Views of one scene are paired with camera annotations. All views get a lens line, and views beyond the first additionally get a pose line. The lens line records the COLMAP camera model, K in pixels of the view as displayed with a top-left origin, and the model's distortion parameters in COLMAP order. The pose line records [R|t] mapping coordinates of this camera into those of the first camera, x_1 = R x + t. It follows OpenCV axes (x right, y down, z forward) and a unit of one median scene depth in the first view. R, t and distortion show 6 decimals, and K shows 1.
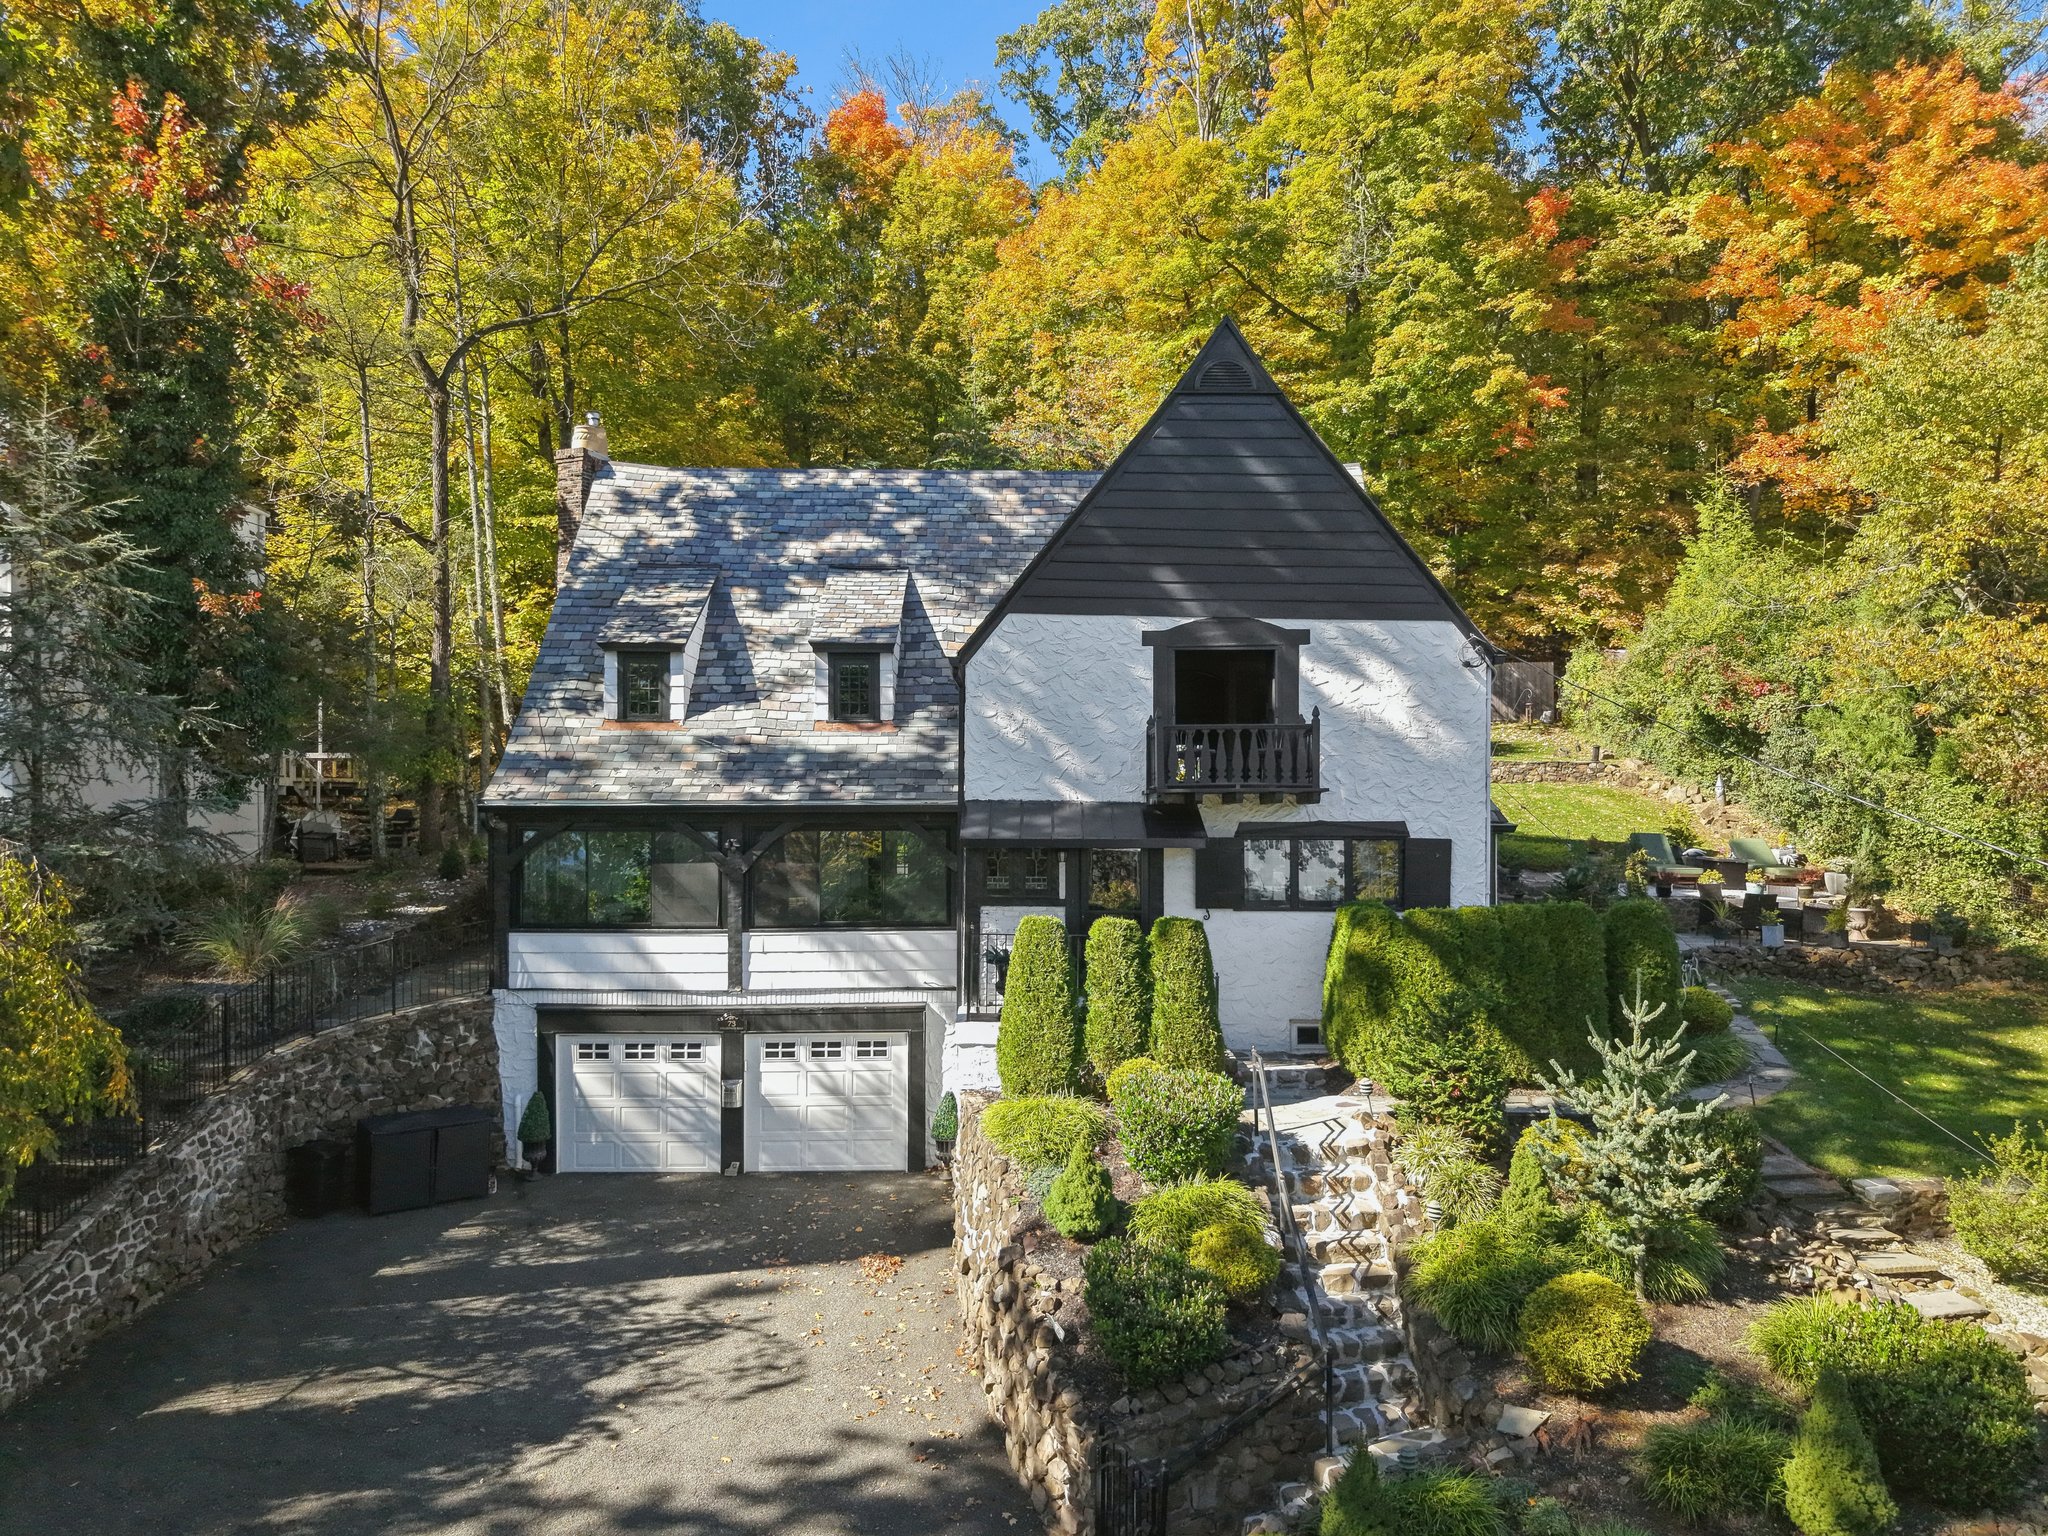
lens RADIAL K [[1411.7, 0, 994.5], [0, 1411.7, 843.2], [0, 0, 1]] dist [-0.010008, 0.001206]
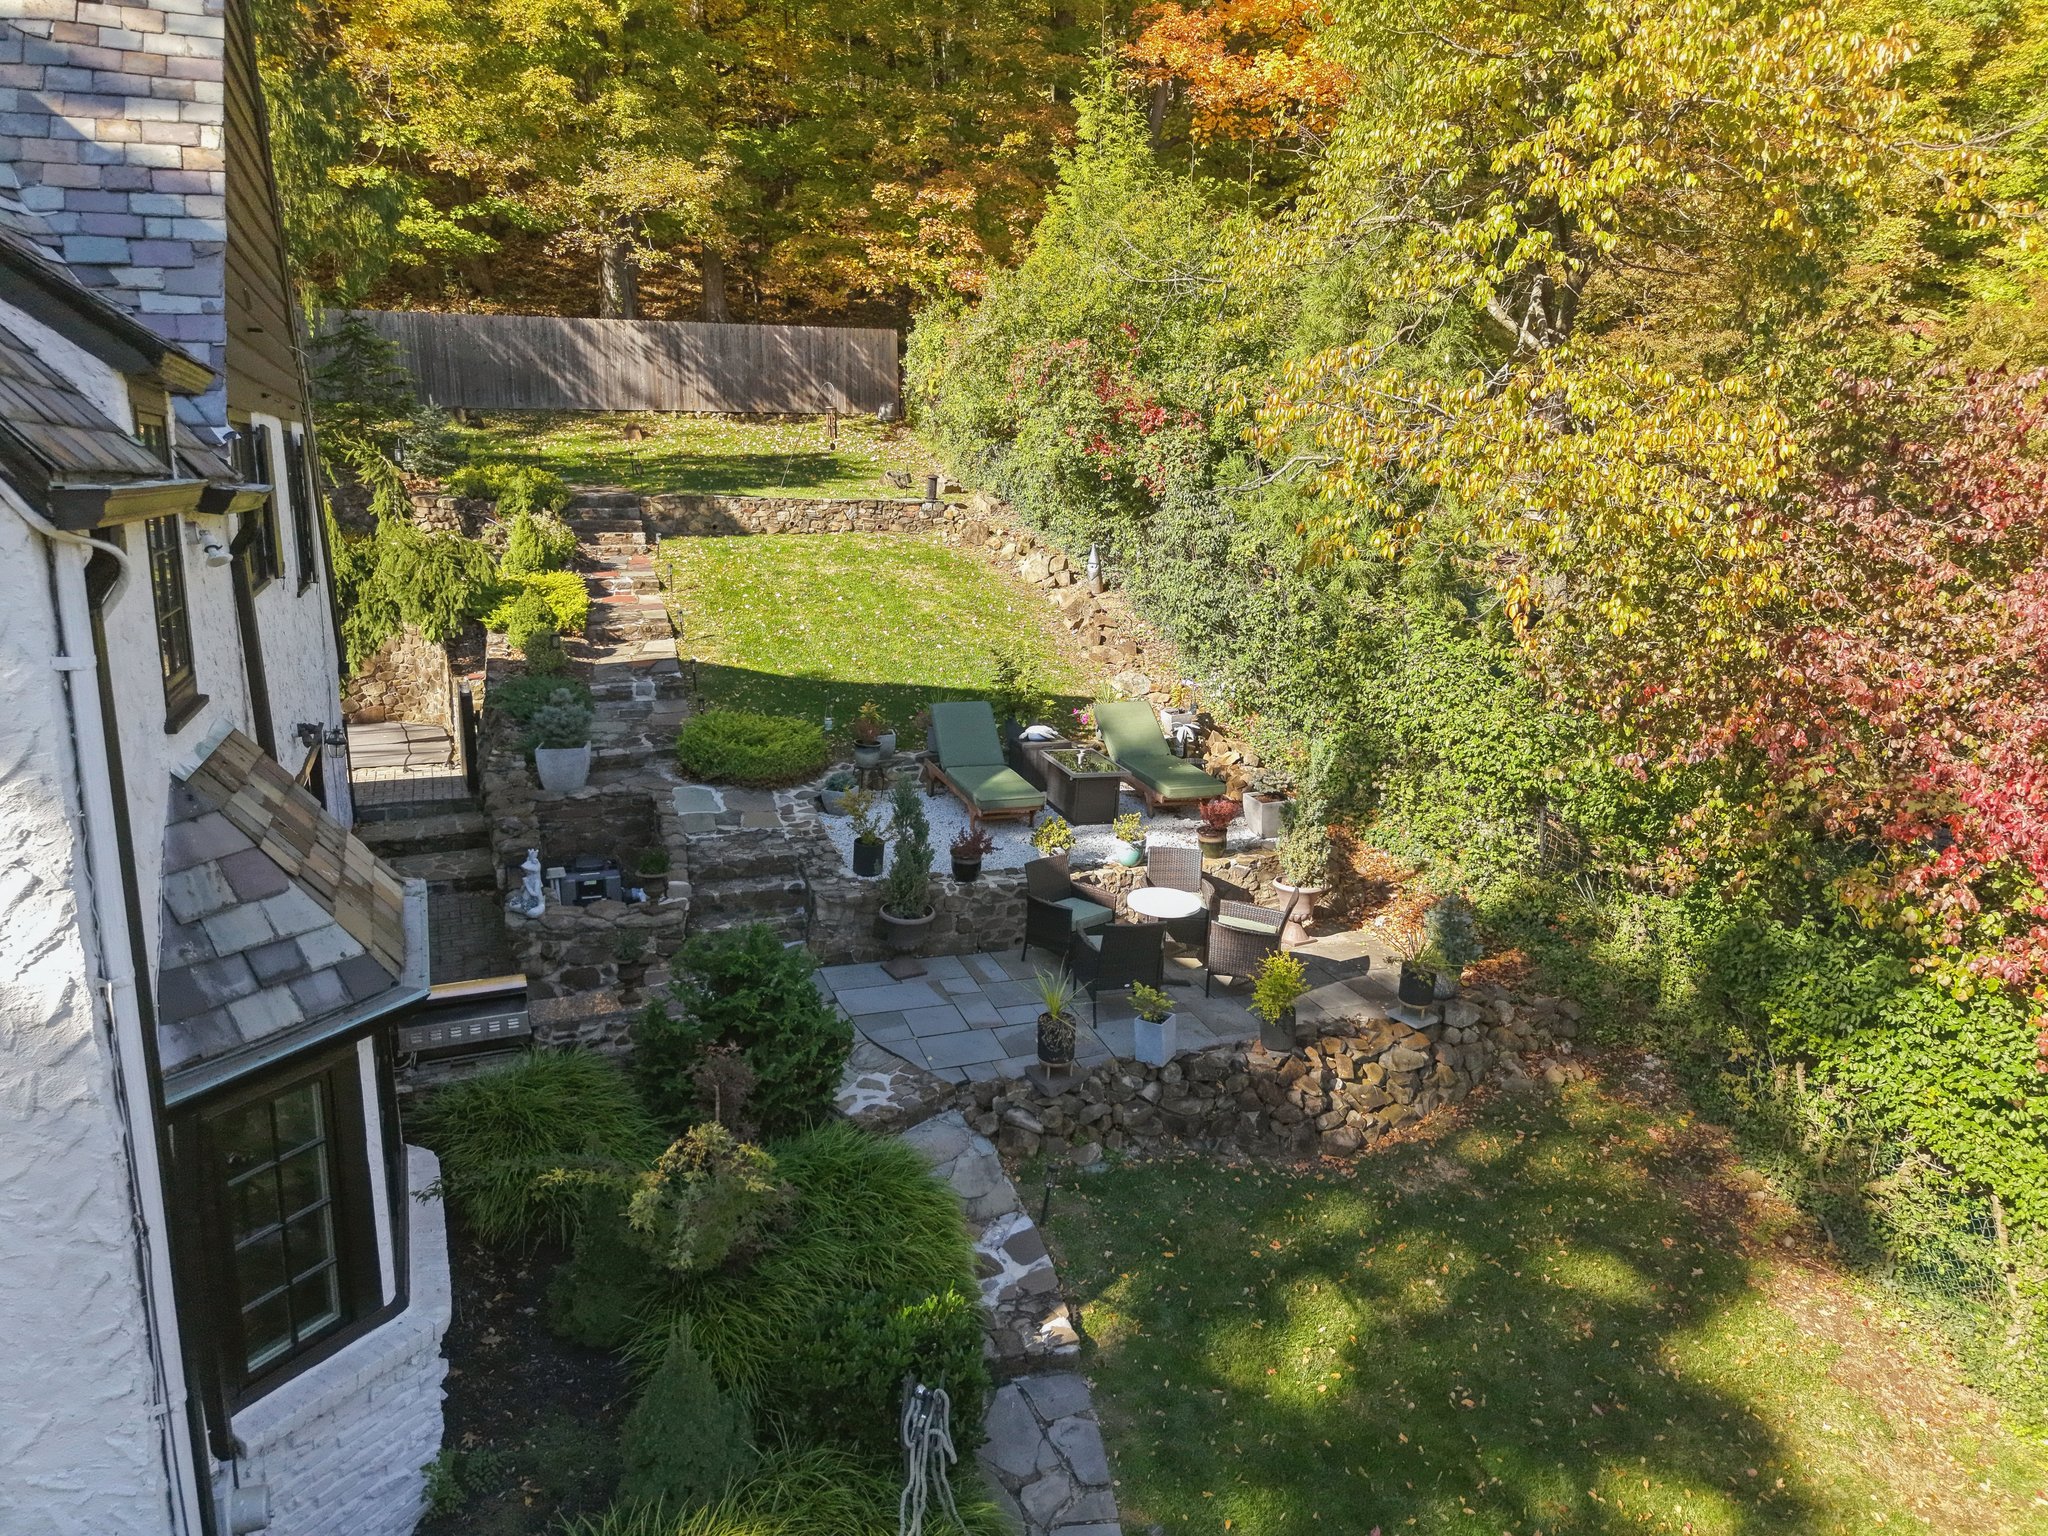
lens RADIAL K [[1411.7, 0, 1033.0], [0, 1411.7, 759.5], [0, 0, 1]] dist [-0.010008, 0.001206]
pose [[0.916857, -0.070632, 0.392918, 0.345915], [-0.007564, 0.980974, 0.193993, -0.115179], [-0.399144, -0.180836, 0.898878, 0.625515]]
